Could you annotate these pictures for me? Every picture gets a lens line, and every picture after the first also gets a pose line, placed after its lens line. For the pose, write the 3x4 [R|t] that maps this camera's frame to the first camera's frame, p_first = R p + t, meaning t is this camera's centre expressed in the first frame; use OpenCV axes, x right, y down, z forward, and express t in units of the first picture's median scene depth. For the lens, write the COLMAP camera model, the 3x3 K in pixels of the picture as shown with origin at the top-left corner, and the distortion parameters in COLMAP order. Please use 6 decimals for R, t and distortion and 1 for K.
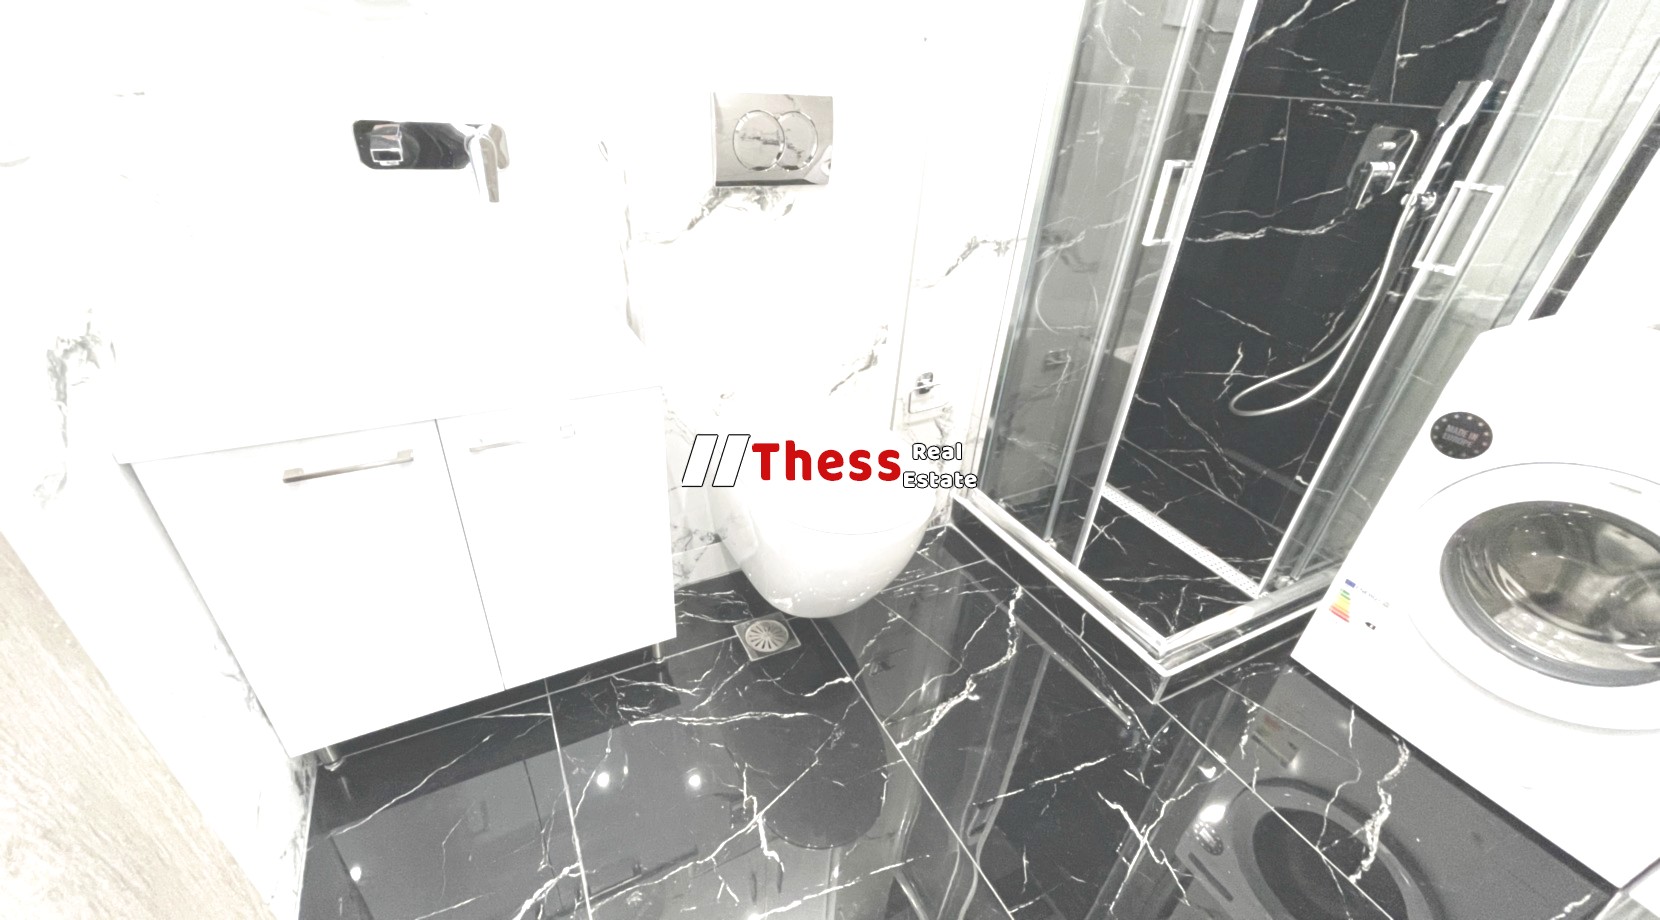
lens RADIAL K [[669.9, 0, 823.5], [0, 669.9, 463.2], [0, 0, 1]] dist [-0.011092, 0.003012]
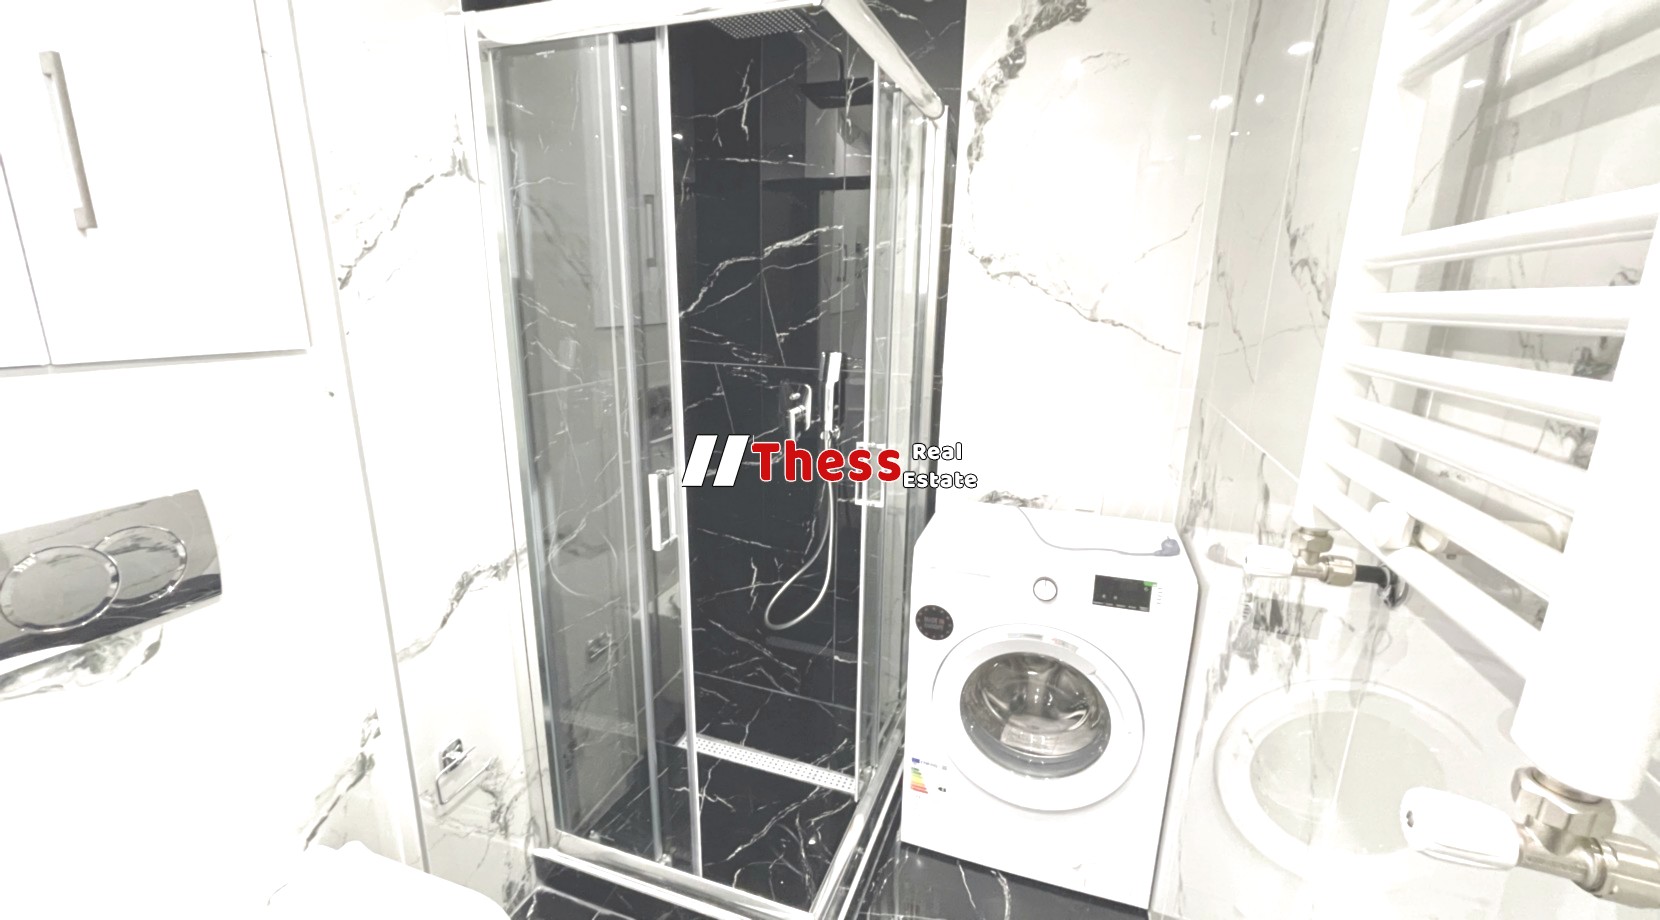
lens RADIAL K [[669.9, 0, 834.9], [0, 669.9, 460.6], [0, 0, 1]] dist [-0.011092, 0.003012]
pose [[0.725435, -0.208264, 0.656026, 0.036514], [0.374505, 0.919119, -0.122342, -0.175677], [-0.577486, 0.334436, 0.744757, 0.042110]]
